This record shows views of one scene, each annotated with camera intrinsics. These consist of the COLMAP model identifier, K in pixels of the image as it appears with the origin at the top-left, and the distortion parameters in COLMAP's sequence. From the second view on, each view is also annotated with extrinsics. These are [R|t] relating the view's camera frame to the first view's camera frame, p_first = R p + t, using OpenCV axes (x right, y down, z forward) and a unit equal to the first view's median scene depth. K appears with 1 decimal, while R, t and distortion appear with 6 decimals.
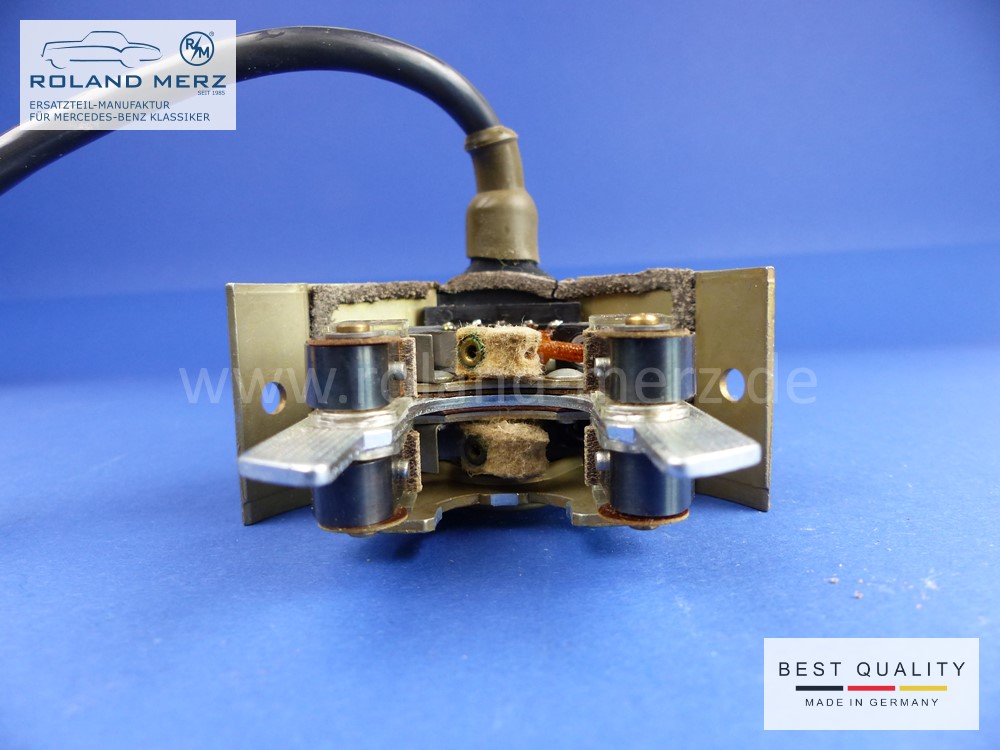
lens RADIAL K [[746.9, 0, 500.3], [0, 746.9, 376.5], [0, 0, 1]] dist [-0.031304, -0.011064]
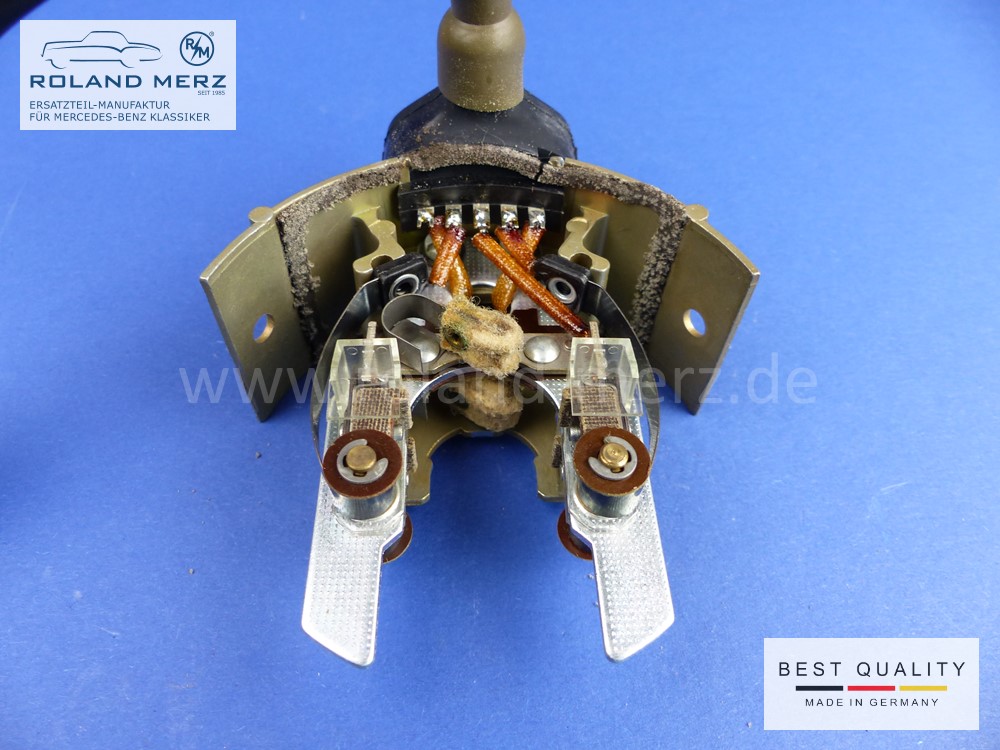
lens RADIAL K [[746.9, 0, 502.6], [0, 746.9, 377.5], [0, 0, 1]] dist [-0.031304, -0.011064]
pose [[0.996724, -0.002942, 0.080822, -0.048523], [-0.057954, 0.671056, 0.739138, -0.646448], [-0.056410, -0.741401, 0.668688, 0.207518]]
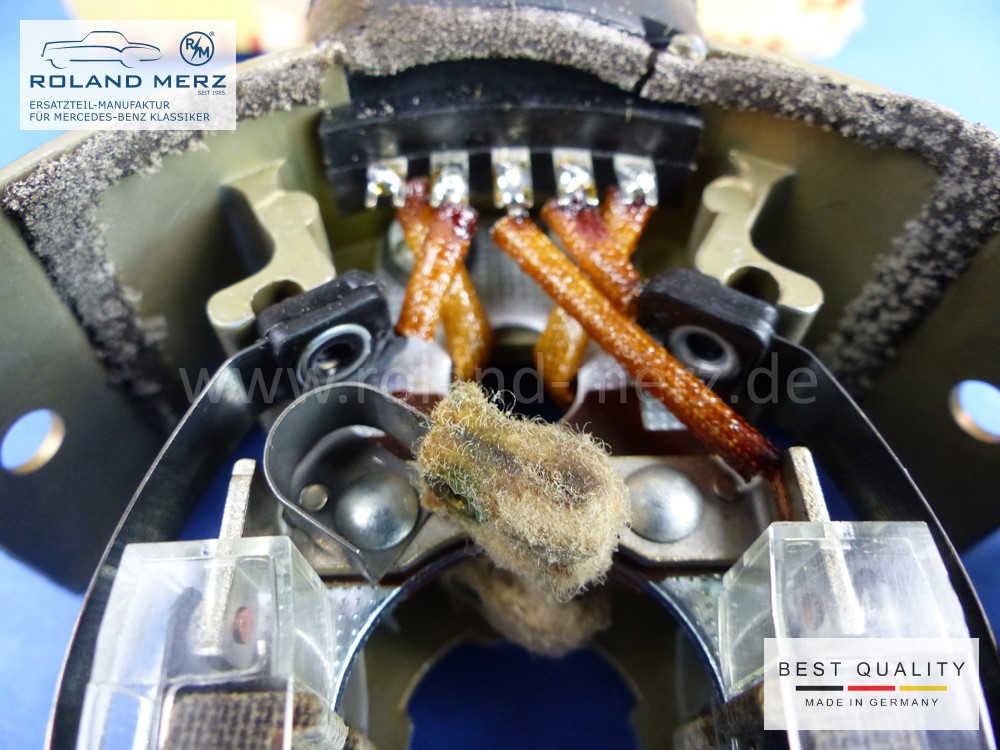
lens RADIAL K [[746.9, 0, 499.7], [0, 746.9, 377.8], [0, 0, 1]] dist [-0.031304, -0.011064]
pose [[0.998220, -0.018818, 0.056597, -0.030559], [-0.033334, 0.610864, 0.791034, -0.338994], [-0.049459, -0.791512, 0.609149, 0.659212]]
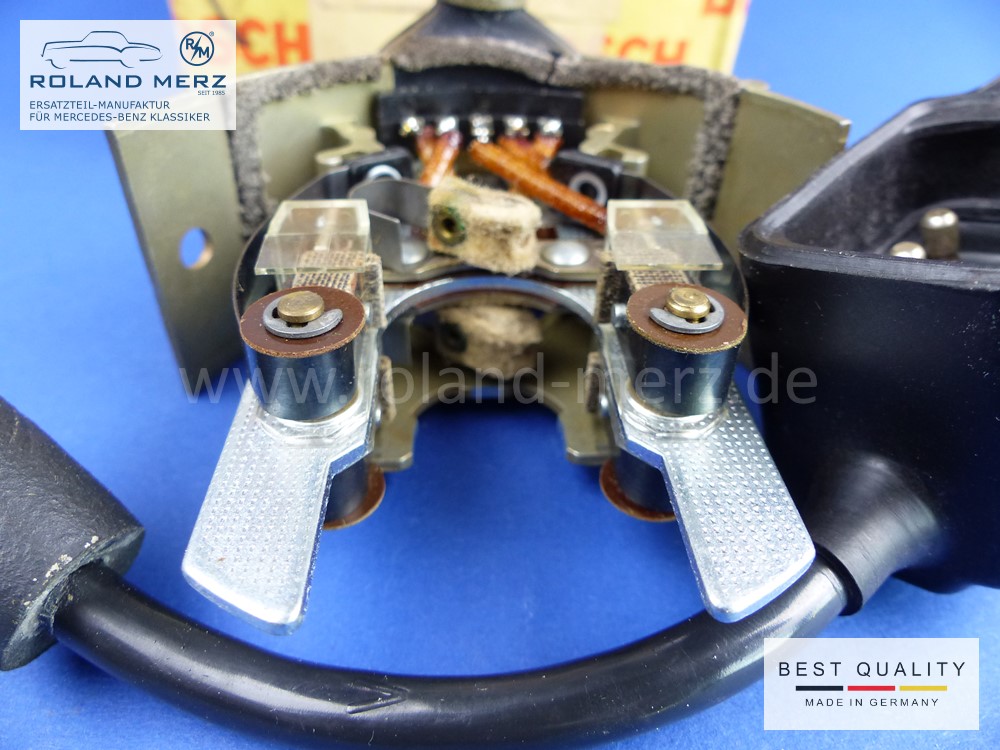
lens RADIAL K [[746.9, 0, 500.3], [0, 746.9, 375.6], [0, 0, 1]] dist [-0.031304, -0.011064]
pose [[0.997039, -0.001727, 0.076884, -0.037684], [-0.039669, 0.844920, 0.533420, -0.264407], [-0.065882, -0.534891, 0.842349, 0.213491]]
